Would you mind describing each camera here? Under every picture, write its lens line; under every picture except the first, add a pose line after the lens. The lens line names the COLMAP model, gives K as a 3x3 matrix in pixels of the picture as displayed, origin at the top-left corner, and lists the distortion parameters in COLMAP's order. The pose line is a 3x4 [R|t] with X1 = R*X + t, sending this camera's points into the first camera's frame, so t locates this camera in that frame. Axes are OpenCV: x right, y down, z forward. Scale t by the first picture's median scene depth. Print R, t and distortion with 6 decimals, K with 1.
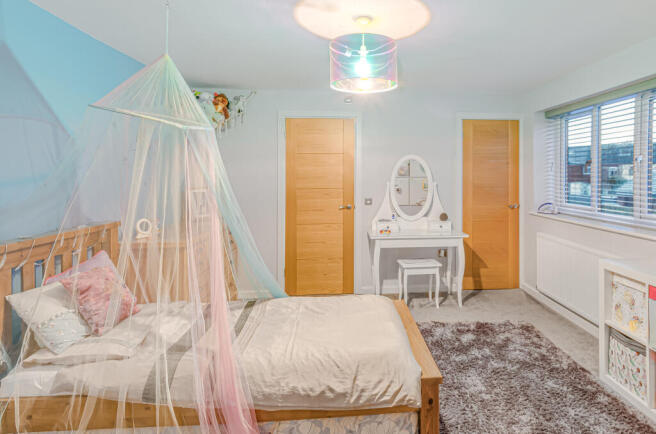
lens RADIAL K [[371.6, 0, 378.5], [0, 371.6, 168.2], [0, 0, 1]] dist [-0.001490, -0.002667]
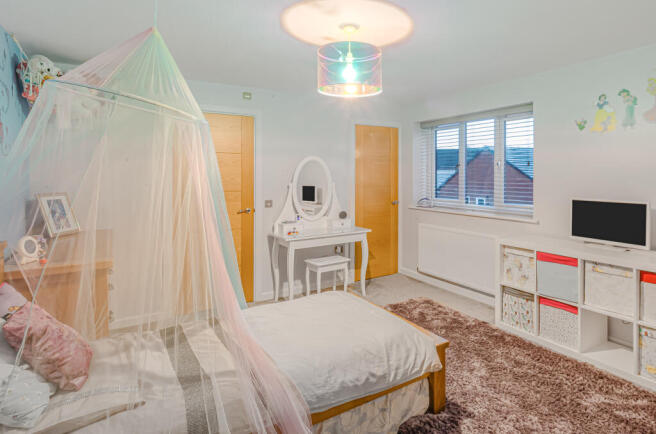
lens RADIAL K [[361.4, 0, 387.8], [0, 361.4, 169.2], [0, 0, 1]] dist [-0.007086, -0.001586]
pose [[0.878251, 0.003044, 0.478190, -0.401455], [-0.001622, 0.999993, -0.003387, 0.004295], [-0.478197, 0.002199, 0.878250, 0.043930]]
